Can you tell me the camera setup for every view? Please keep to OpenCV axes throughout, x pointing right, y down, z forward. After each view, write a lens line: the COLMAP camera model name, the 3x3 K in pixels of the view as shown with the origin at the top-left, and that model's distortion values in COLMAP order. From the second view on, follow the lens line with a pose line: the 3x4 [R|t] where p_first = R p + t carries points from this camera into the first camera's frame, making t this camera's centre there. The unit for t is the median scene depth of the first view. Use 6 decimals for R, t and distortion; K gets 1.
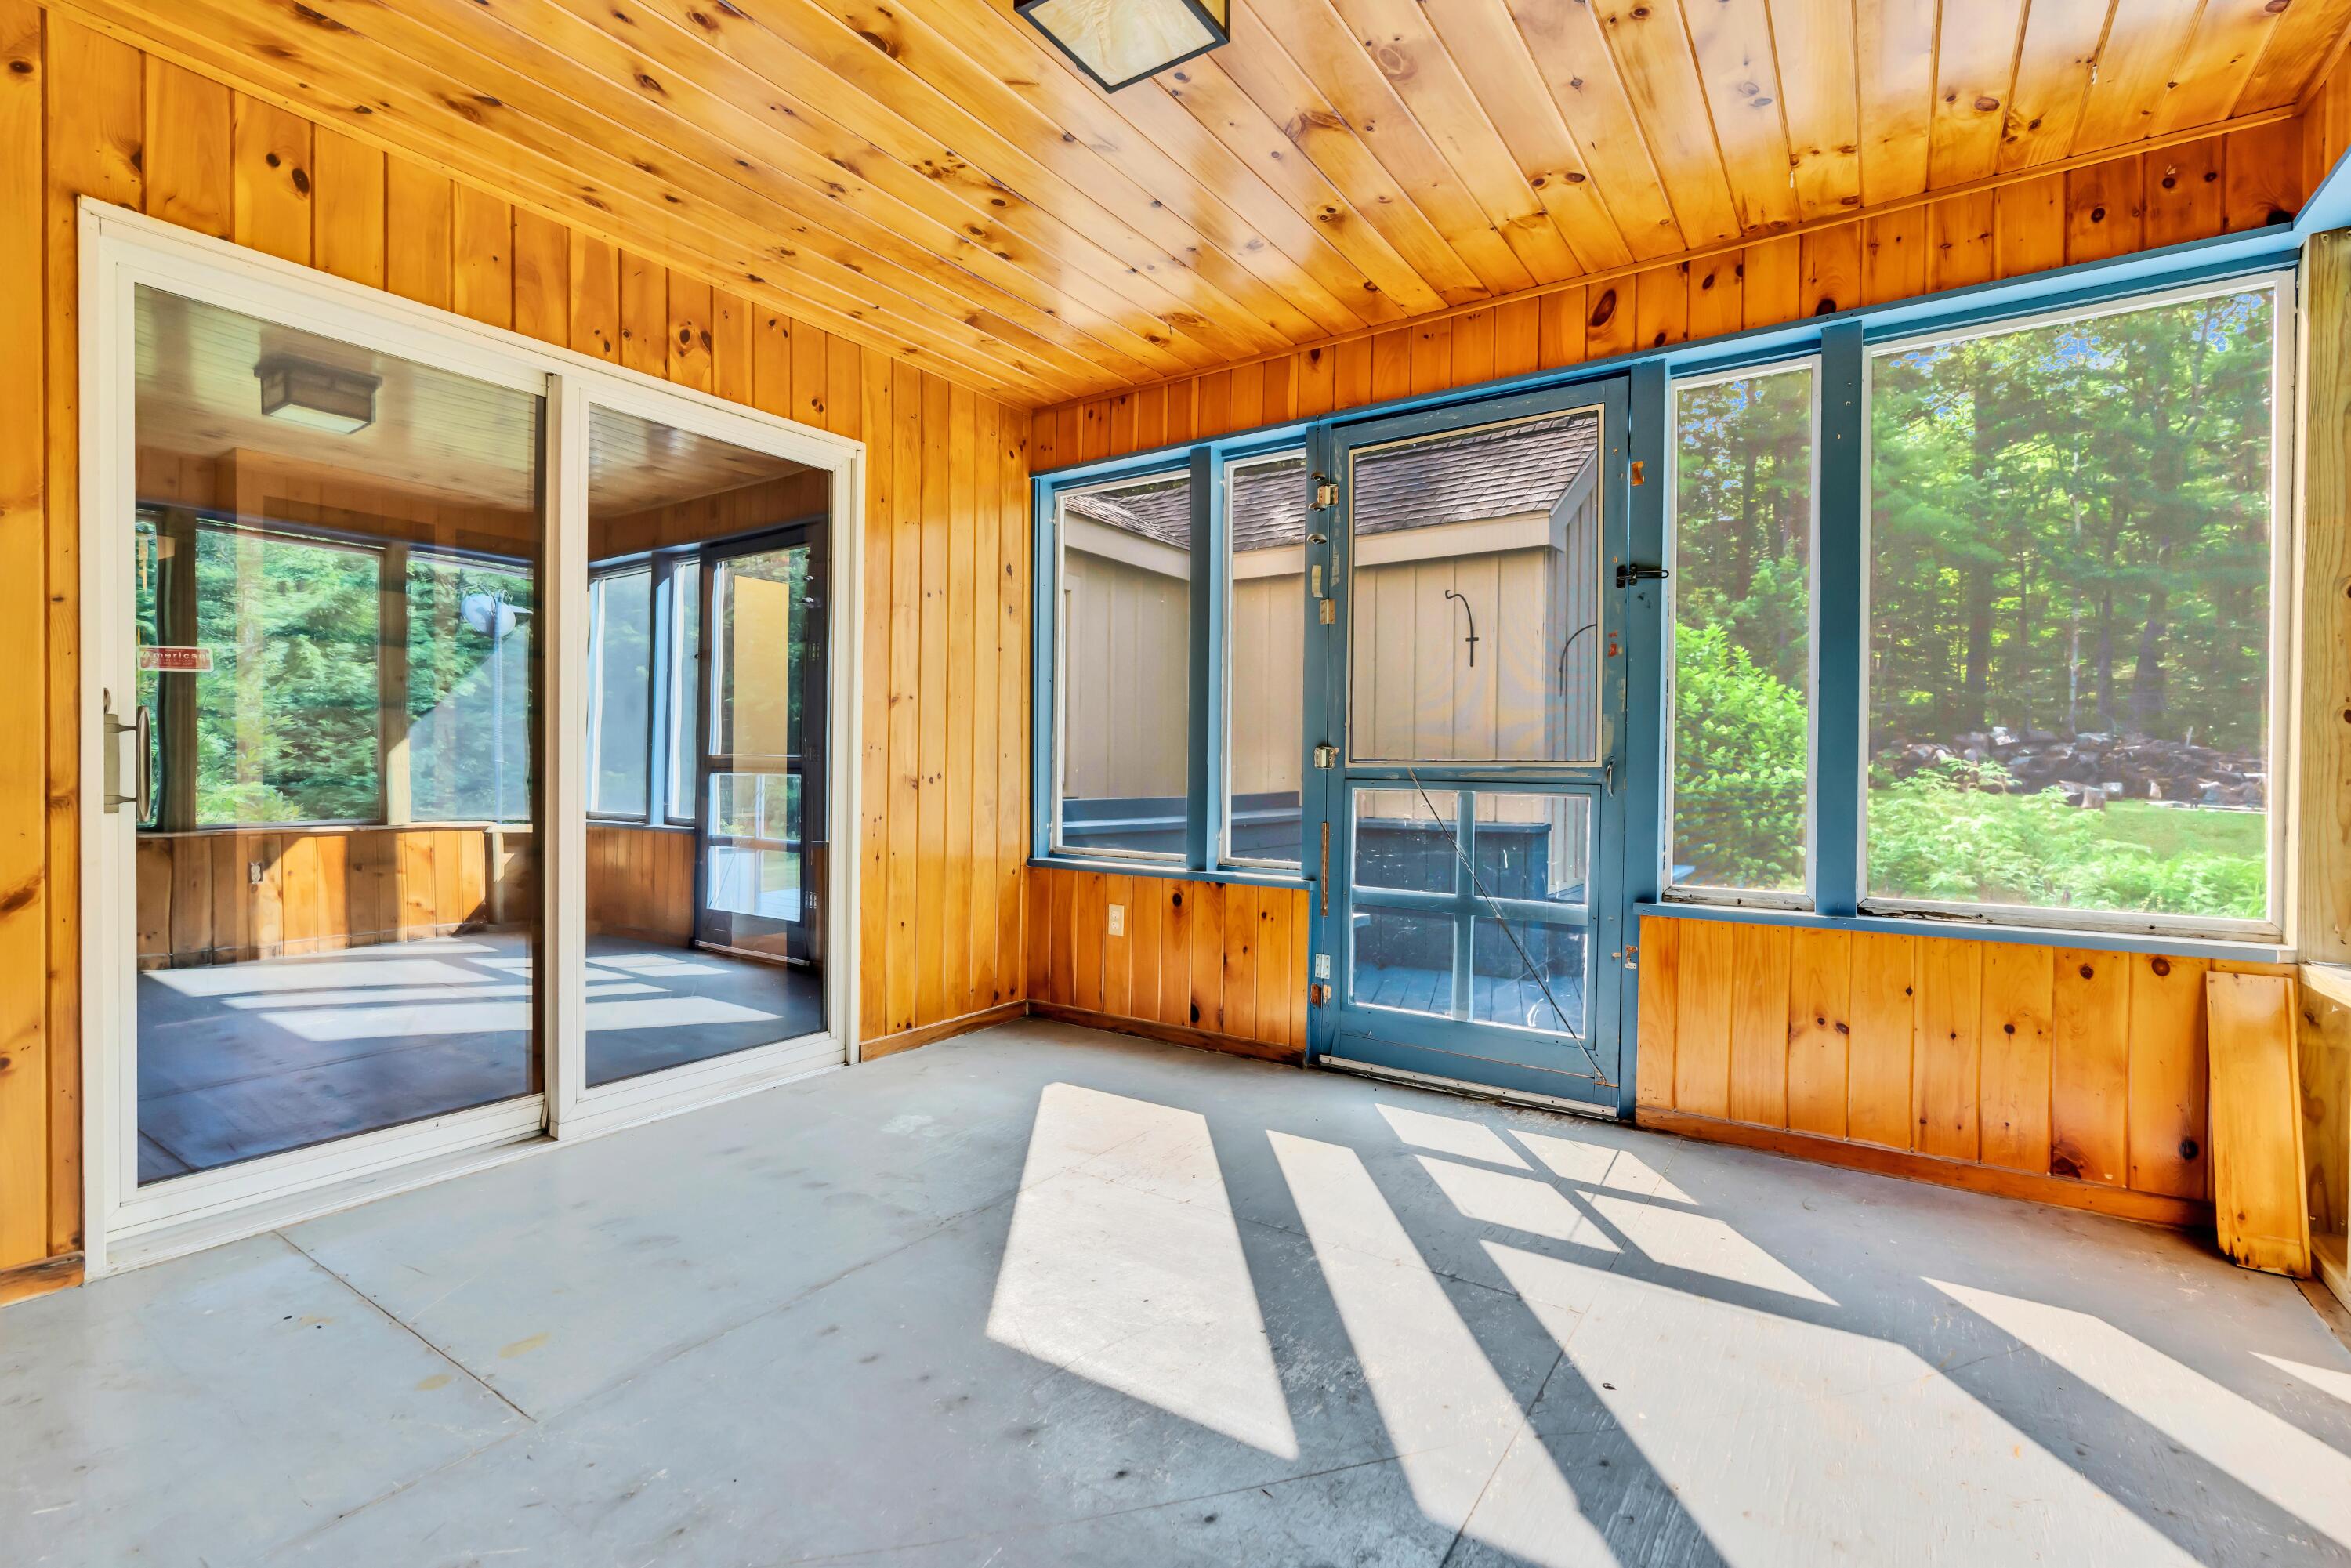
lens RADIAL K [[1052.3, 0, 1172.4], [0, 1052.3, 779.2], [0, 0, 1]] dist [0.000255, 0.000121]
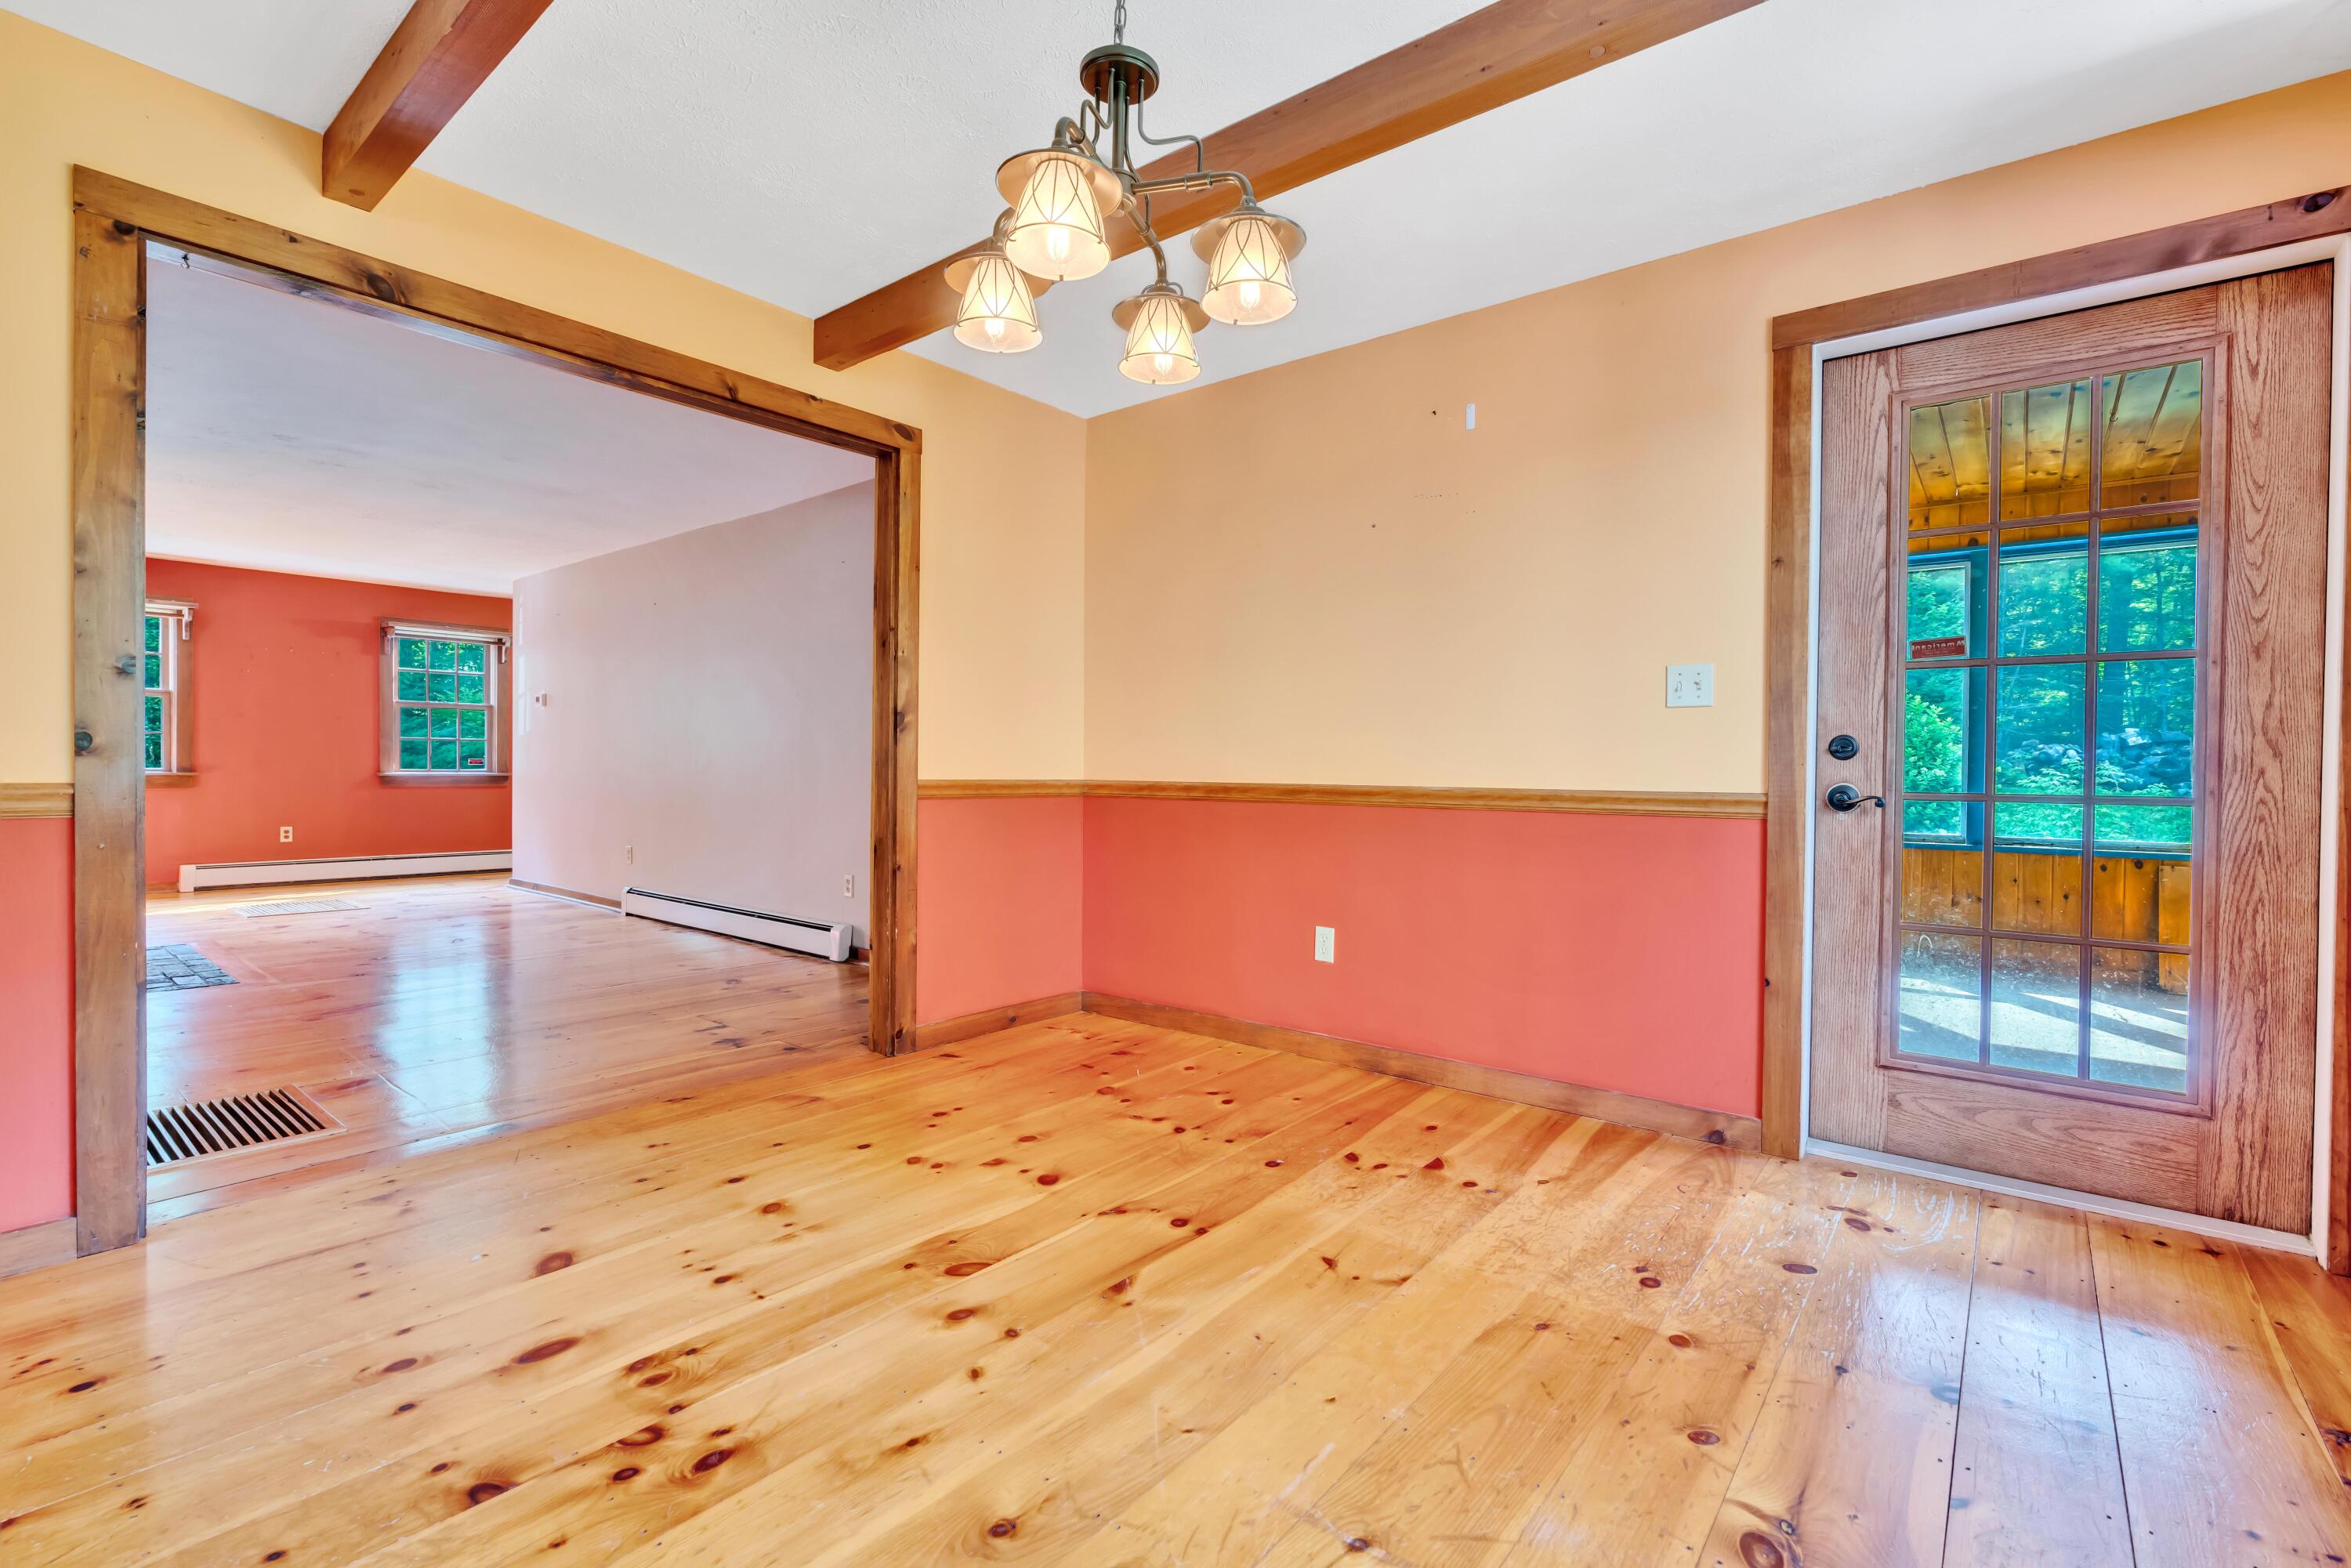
lens RADIAL K [[1052.3, 0, 1178.7], [0, 1052.3, 782.2], [0, 0, 1]] dist [0.000255, 0.000121]
pose [[0.996904, 0.002054, -0.078600, -0.213632], [-0.001639, 0.999984, 0.005350, 0.001152], [0.078610, -0.005205, 0.996892, -0.328279]]
